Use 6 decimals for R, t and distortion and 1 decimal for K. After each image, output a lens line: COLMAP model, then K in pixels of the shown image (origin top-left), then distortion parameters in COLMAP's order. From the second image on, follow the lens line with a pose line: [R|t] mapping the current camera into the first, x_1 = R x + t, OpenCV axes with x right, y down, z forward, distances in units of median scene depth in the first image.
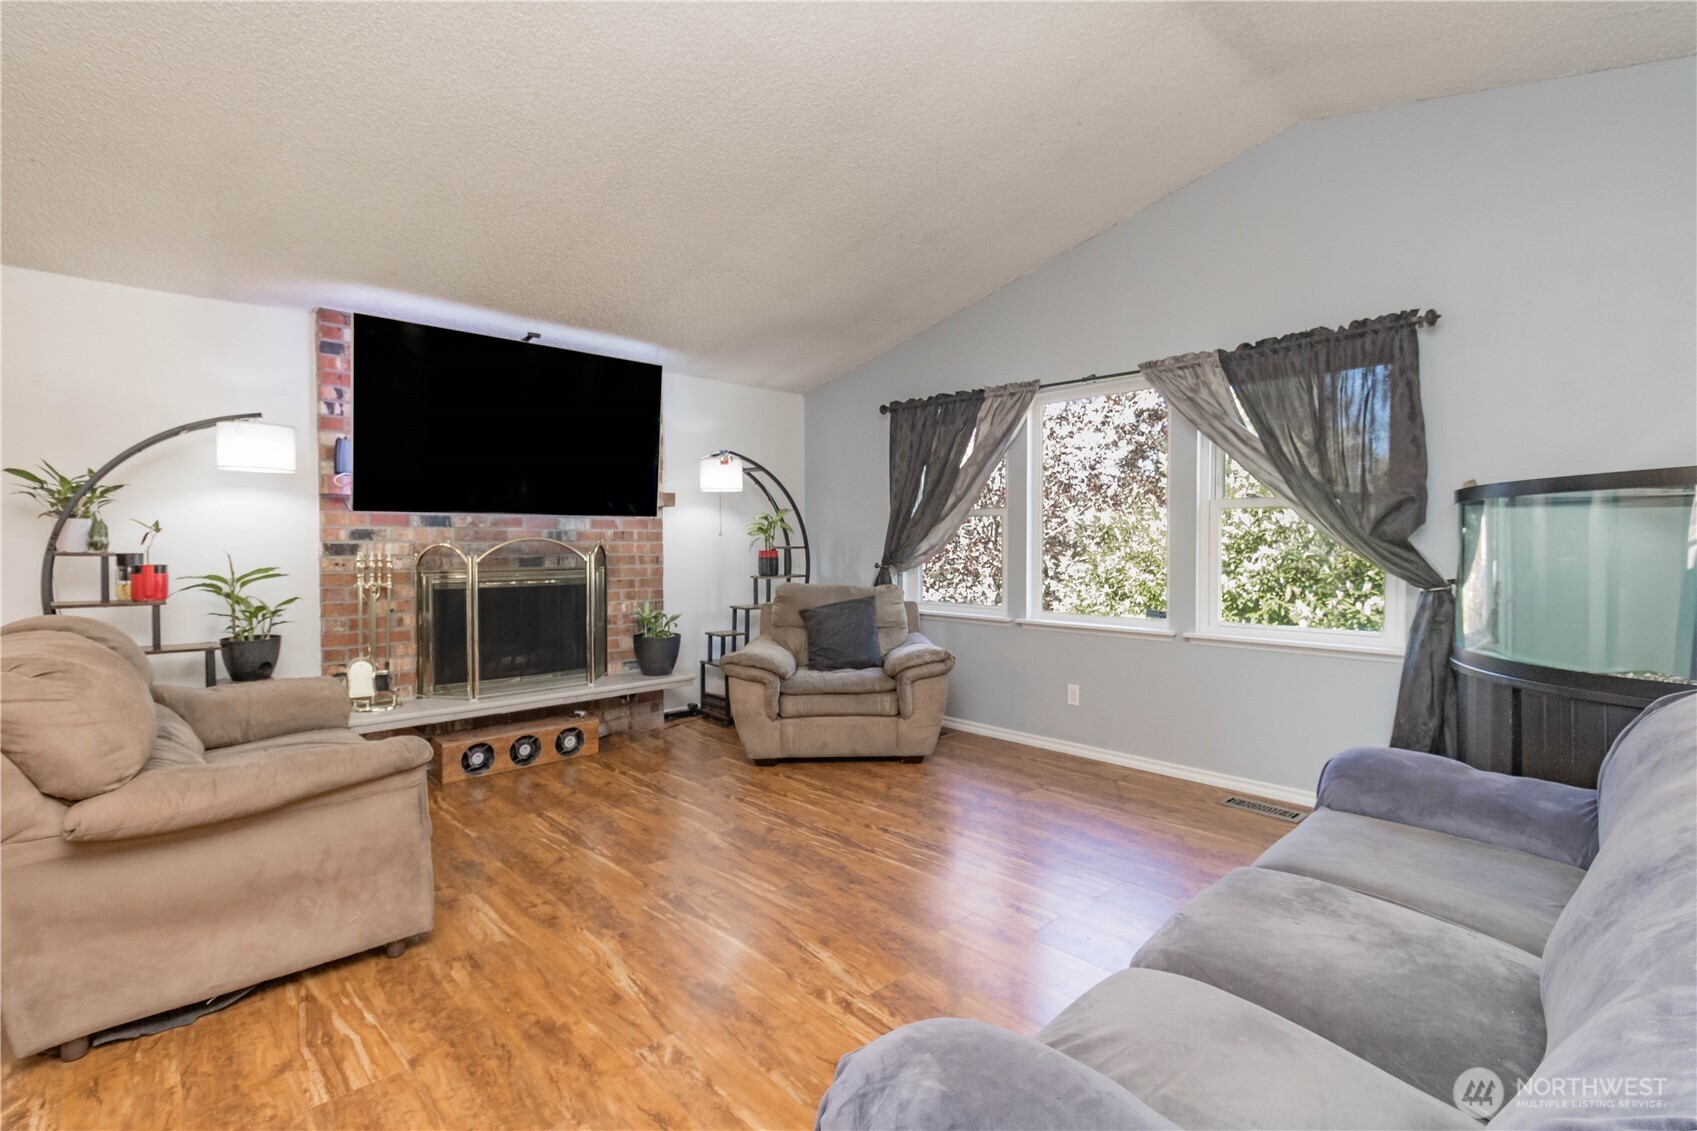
lens RADIAL K [[789.0, 0, 852.6], [0, 789.0, 558.8], [0, 0, 1]] dist [0.004471, 0.000059]
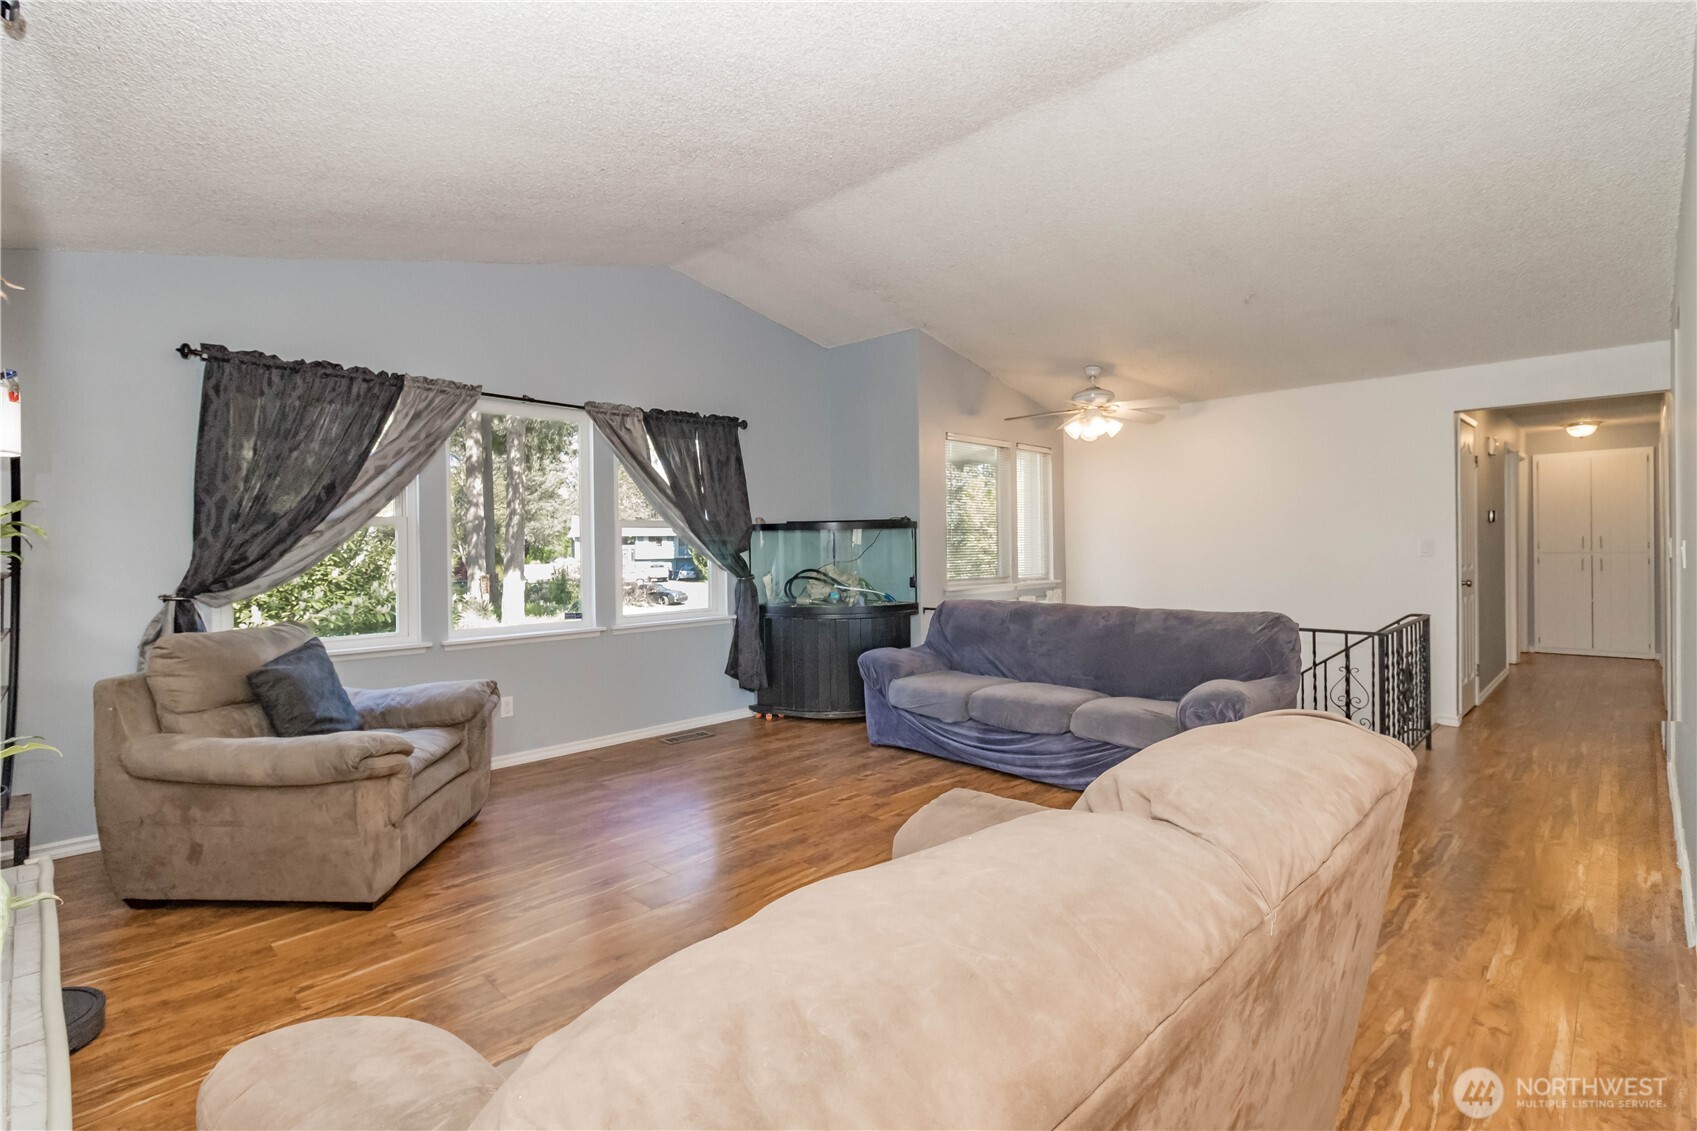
lens RADIAL K [[789.0, 0, 852.6], [0, 789.0, 558.8], [0, 0, 1]] dist [0.004471, 0.000059]
pose [[-0.033395, -0.023061, 0.999176, -0.790521], [0.027296, 0.999340, 0.023978, -0.030737], [-0.999069, 0.028075, -0.032743, 0.632110]]
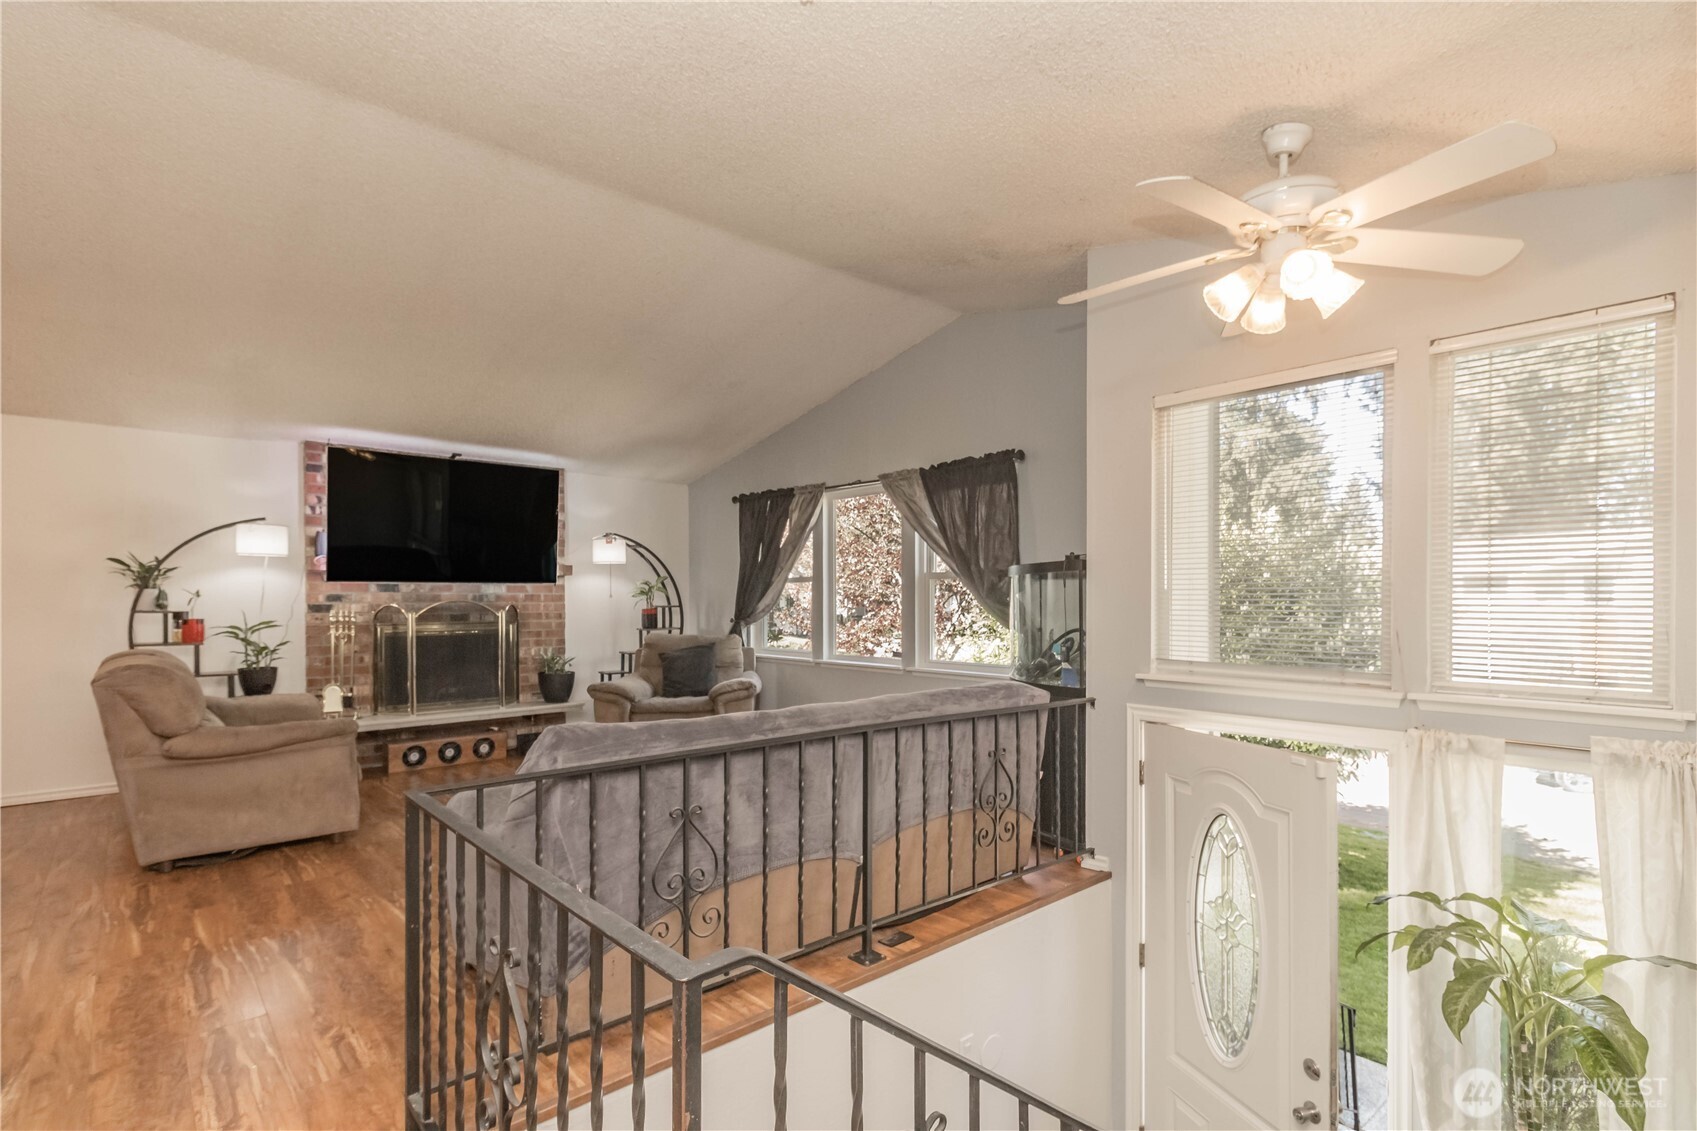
lens RADIAL K [[823.0, 0, 846.3], [0, 823.0, 609.7], [0, 0, 1]] dist [0.001538, 0.000546]
pose [[0.999418, -0.001255, -0.034100, 0.344256], [0.000967, 0.999964, -0.008448, 0.003807], [0.034110, 0.008410, 0.999383, -0.441642]]
